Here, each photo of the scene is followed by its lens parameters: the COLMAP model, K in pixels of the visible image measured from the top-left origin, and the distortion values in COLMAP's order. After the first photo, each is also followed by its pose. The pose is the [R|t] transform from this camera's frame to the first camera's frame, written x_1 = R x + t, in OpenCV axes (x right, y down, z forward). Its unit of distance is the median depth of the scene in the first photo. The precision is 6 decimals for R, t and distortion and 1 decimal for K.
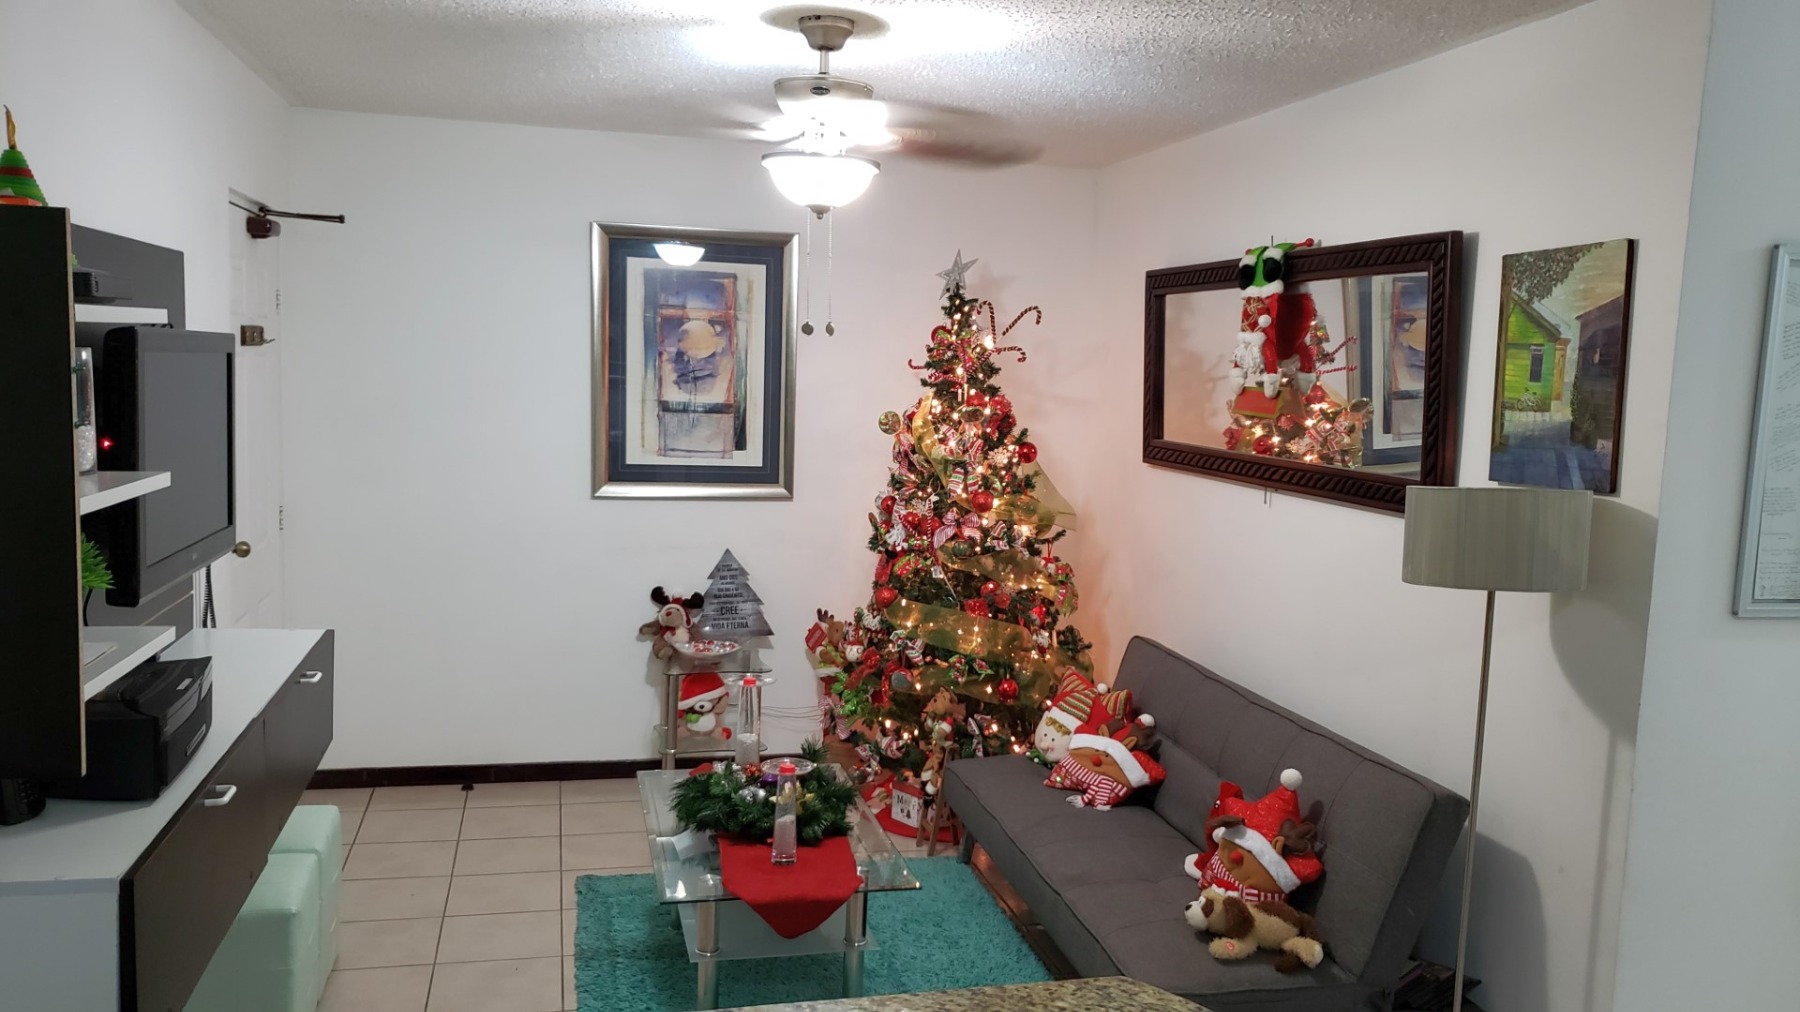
lens RADIAL K [[1414.2, 0, 899.5], [0, 1414.2, 503.0], [0, 0, 1]] dist [0.046052, -0.000078]
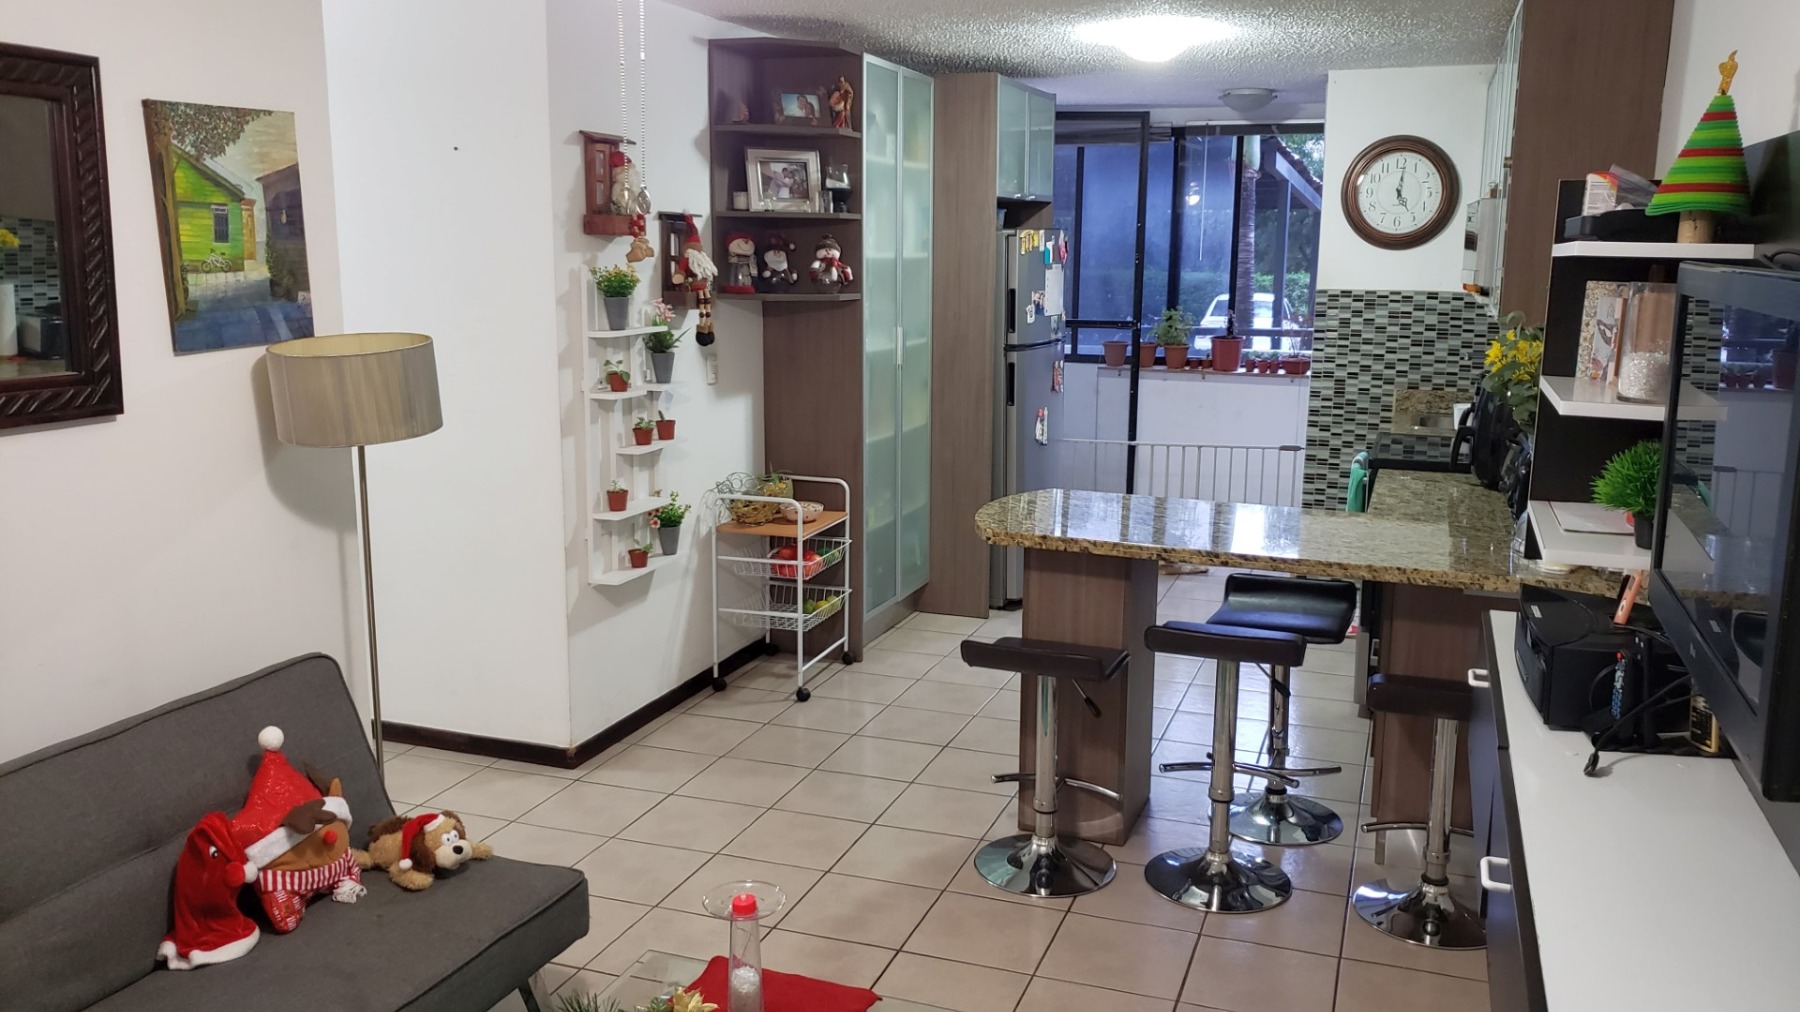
lens RADIAL K [[1414.2, 0, 898.1], [0, 1414.2, 506.6], [0, 0, 1]] dist [0.046052, -0.000078]
pose [[-0.832071, -0.151070, 0.533699, -0.513291], [0.014480, 0.955951, 0.293168, -0.197592], [-0.554479, 0.251665, -0.793232, 1.604768]]
